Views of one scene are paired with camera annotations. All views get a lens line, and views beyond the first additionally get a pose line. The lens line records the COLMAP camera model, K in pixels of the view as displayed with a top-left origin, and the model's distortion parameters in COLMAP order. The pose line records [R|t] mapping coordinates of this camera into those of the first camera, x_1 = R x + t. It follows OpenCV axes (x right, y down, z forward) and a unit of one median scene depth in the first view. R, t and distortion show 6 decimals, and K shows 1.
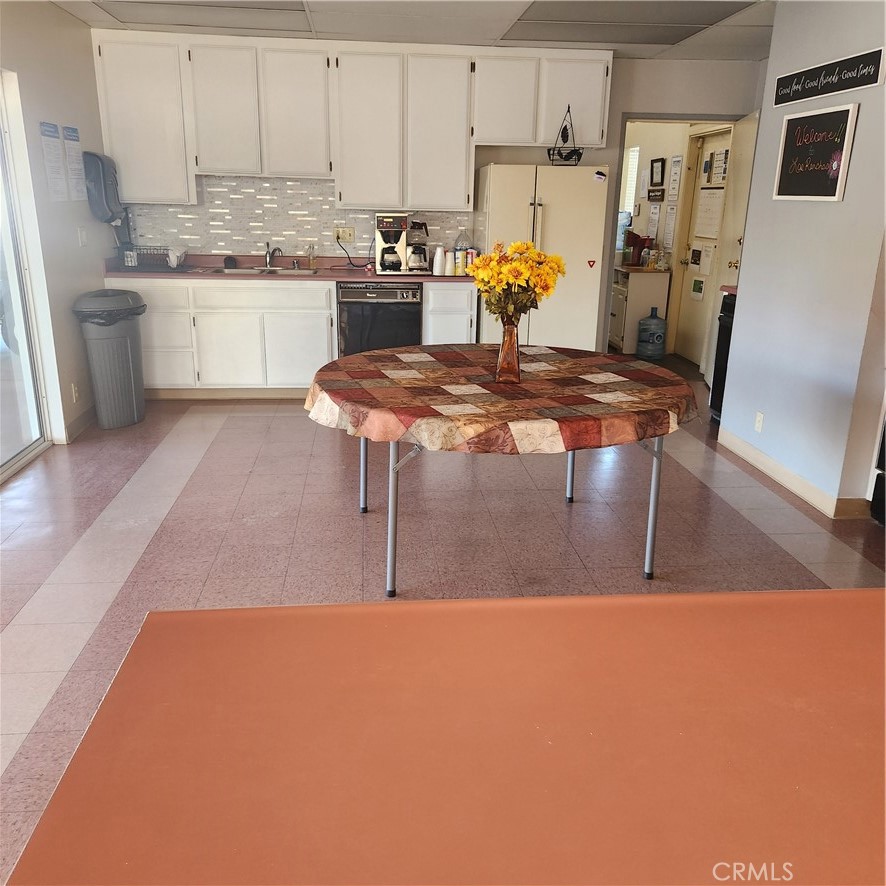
lens RADIAL K [[790.2, 0, 440.0], [0, 790.2, 441.4], [0, 0, 1]] dist [0.052226, -0.028656]
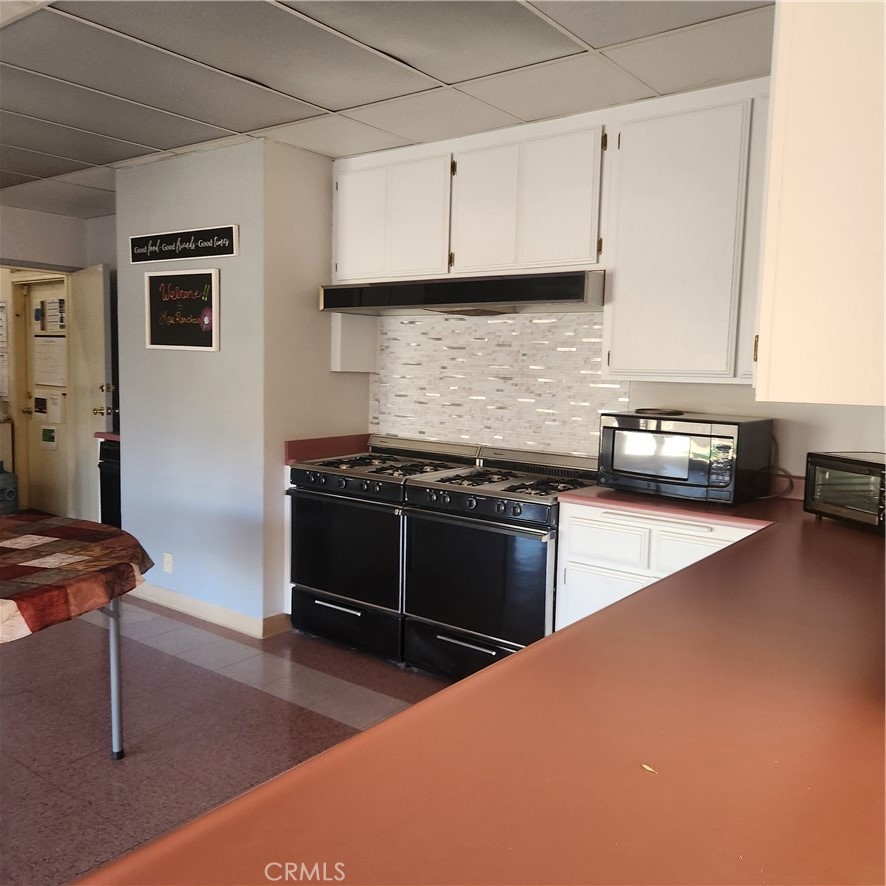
lens RADIAL K [[790.2, 0, 443.2], [0, 790.2, 445.7], [0, 0, 1]] dist [0.052226, -0.028656]
pose [[0.674304, -0.072889, 0.734848, -0.101616], [0.200138, 0.975911, -0.086849, -0.013610], [-0.710815, 0.205634, 0.672649, 0.062838]]
